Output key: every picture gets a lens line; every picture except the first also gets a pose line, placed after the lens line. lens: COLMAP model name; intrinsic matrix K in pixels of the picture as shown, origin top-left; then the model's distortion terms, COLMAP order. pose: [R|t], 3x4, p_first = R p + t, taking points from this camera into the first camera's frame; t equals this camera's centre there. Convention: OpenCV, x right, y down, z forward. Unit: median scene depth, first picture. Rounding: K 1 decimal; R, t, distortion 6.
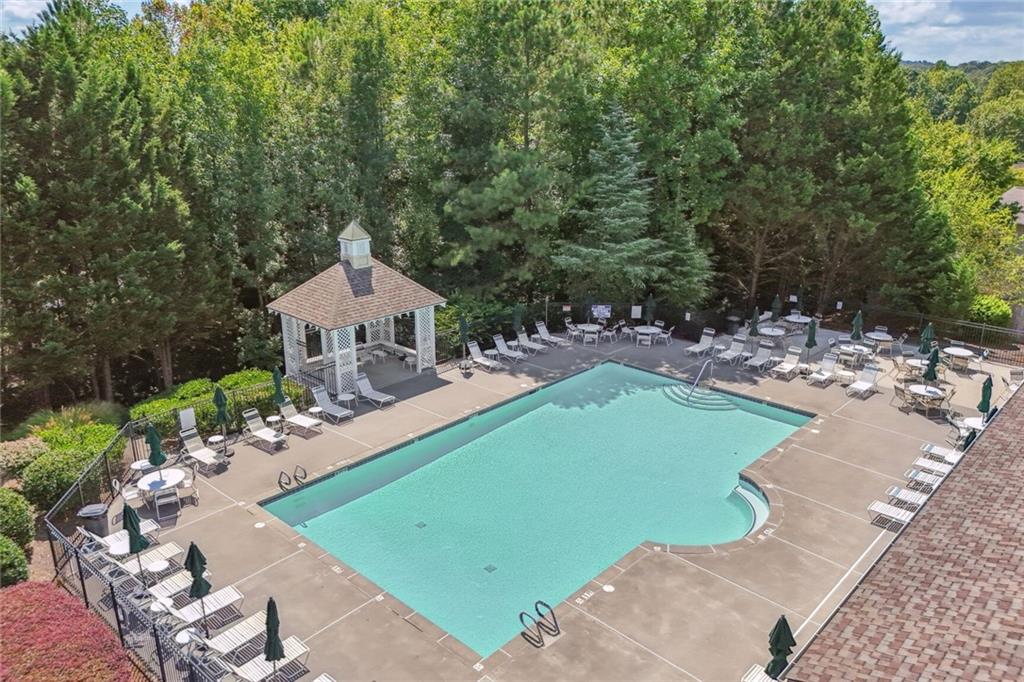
lens RADIAL K [[759.6, 0, 512.0], [0, 759.6, 341.0], [0, 0, 1]] dist [0.001215, 0.002295]
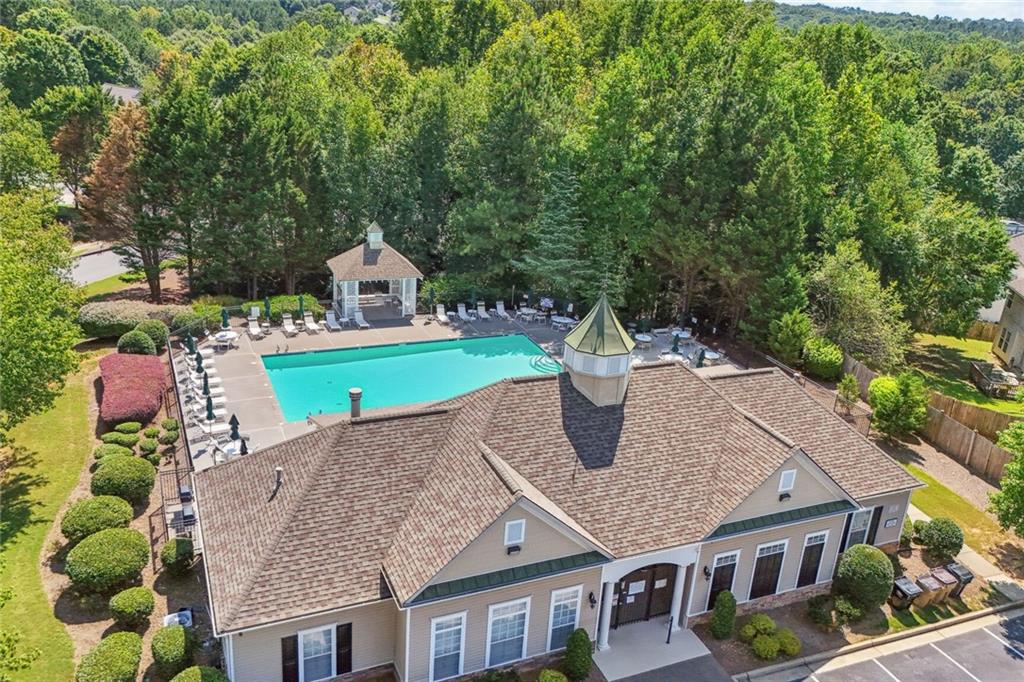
lens RADIAL K [[835.5, 0, 512.0], [0, 835.5, 341.0], [0, 0, 1]] dist [0.001859, 0.000569]
pose [[0.914004, 0.200321, -0.352801, 0.790930], [-0.187871, 0.979727, 0.069570, -0.081946], [0.359584, 0.002694, 0.933109, -0.645290]]
